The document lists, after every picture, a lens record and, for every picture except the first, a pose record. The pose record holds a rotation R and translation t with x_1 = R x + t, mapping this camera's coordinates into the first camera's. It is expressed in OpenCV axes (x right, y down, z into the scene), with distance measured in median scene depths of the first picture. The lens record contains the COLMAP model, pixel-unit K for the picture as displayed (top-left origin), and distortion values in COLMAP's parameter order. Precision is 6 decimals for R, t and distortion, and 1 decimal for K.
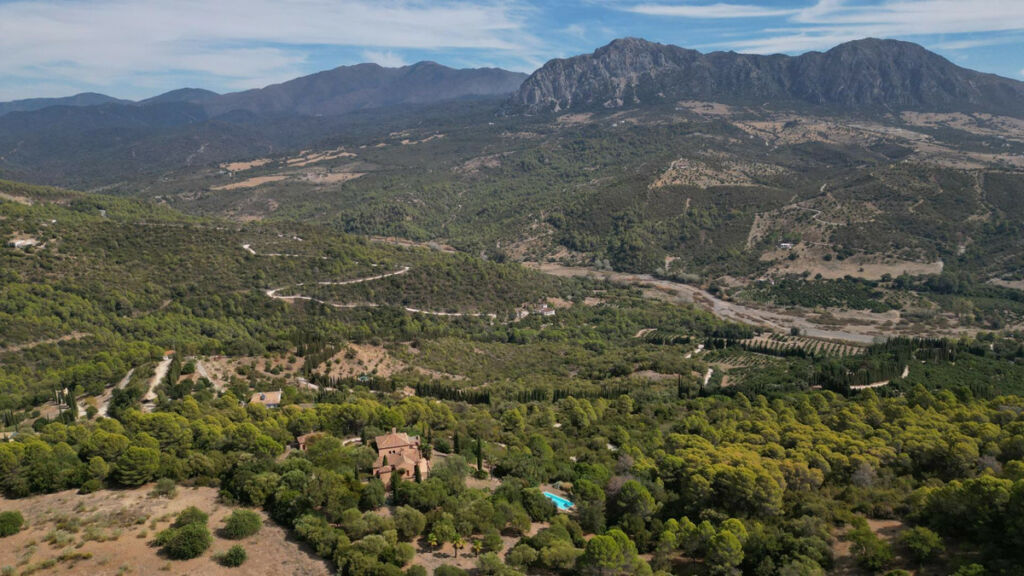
lens RADIAL K [[718.7, 0, 508.0], [0, 718.7, 287.4], [0, 0, 1]] dist [0.088882, -0.099672]
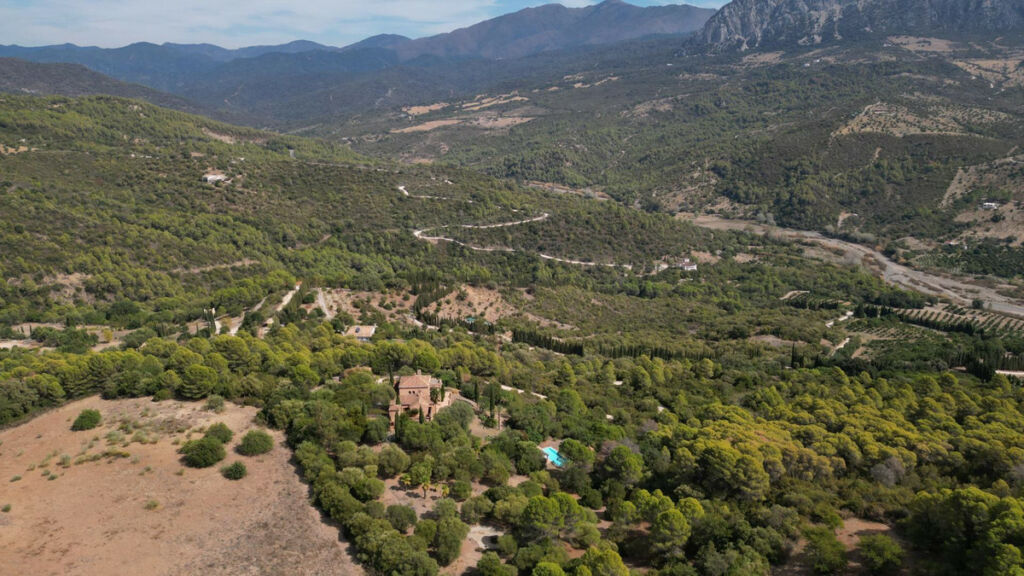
lens RADIAL K [[718.7, 0, 508.0], [0, 718.7, 287.4], [0, 0, 1]] dist [0.088882, -0.099672]
pose [[0.969836, 0.064950, -0.234944, 0.040013], [-0.047419, 0.995705, 0.079521, -0.002366], [0.239100, -0.065982, 0.968750, 0.007183]]
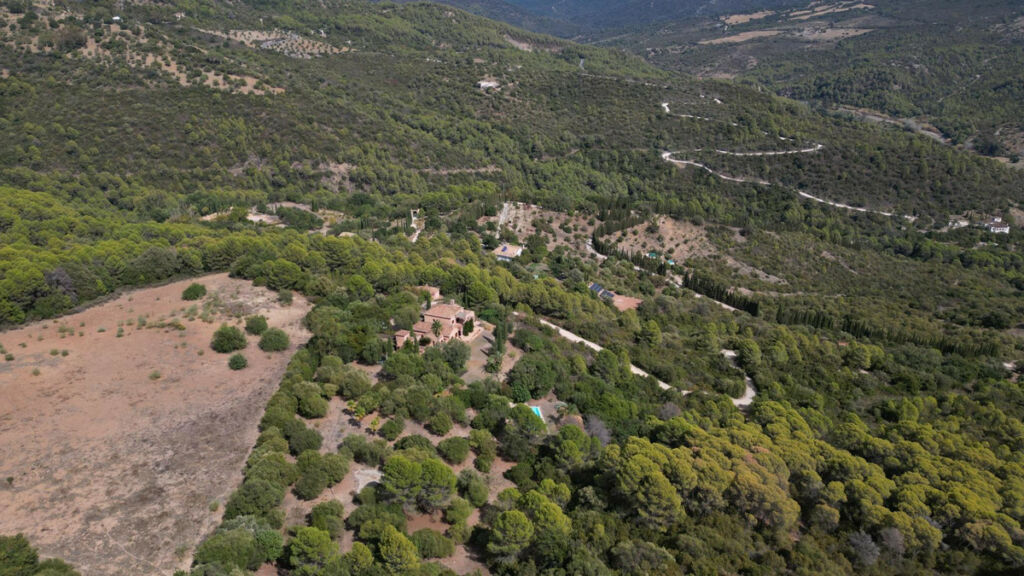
lens RADIAL K [[718.7, 0, 508.0], [0, 718.7, 287.4], [0, 0, 1]] dist [0.088882, -0.099672]
pose [[0.777167, 0.241892, -0.580947, 0.095200], [-0.129551, 0.964897, 0.228453, -0.011903], [0.615815, -0.102284, 0.781223, 0.053705]]
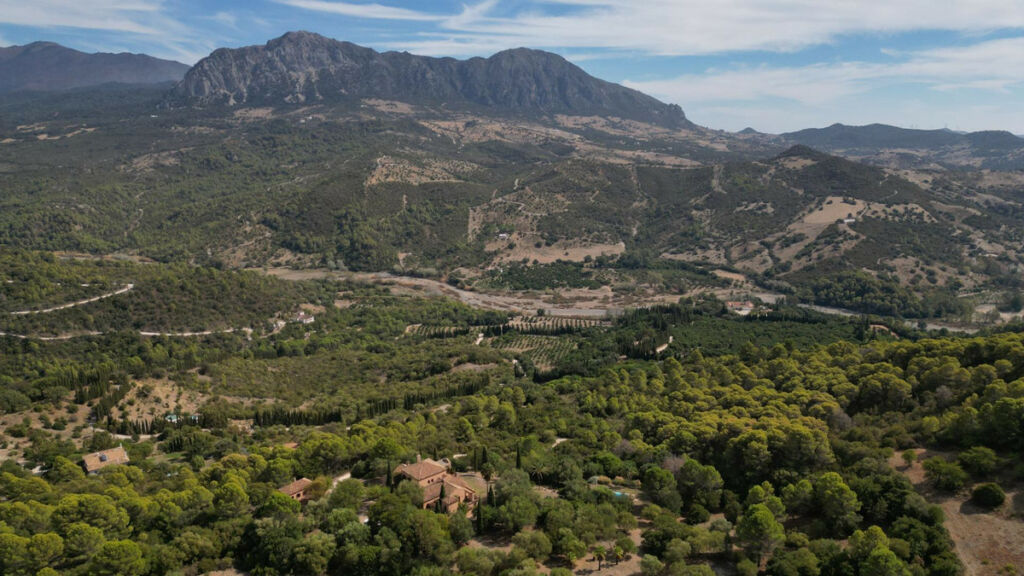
lens RADIAL K [[718.7, 0, 508.0], [0, 718.7, 287.4], [0, 0, 1]] dist [0.088882, -0.099672]
pose [[0.901593, -0.086382, 0.423874, -0.083646], [0.084929, 0.996136, 0.022357, -0.004680], [-0.424167, 0.015843, 0.905445, 0.026792]]
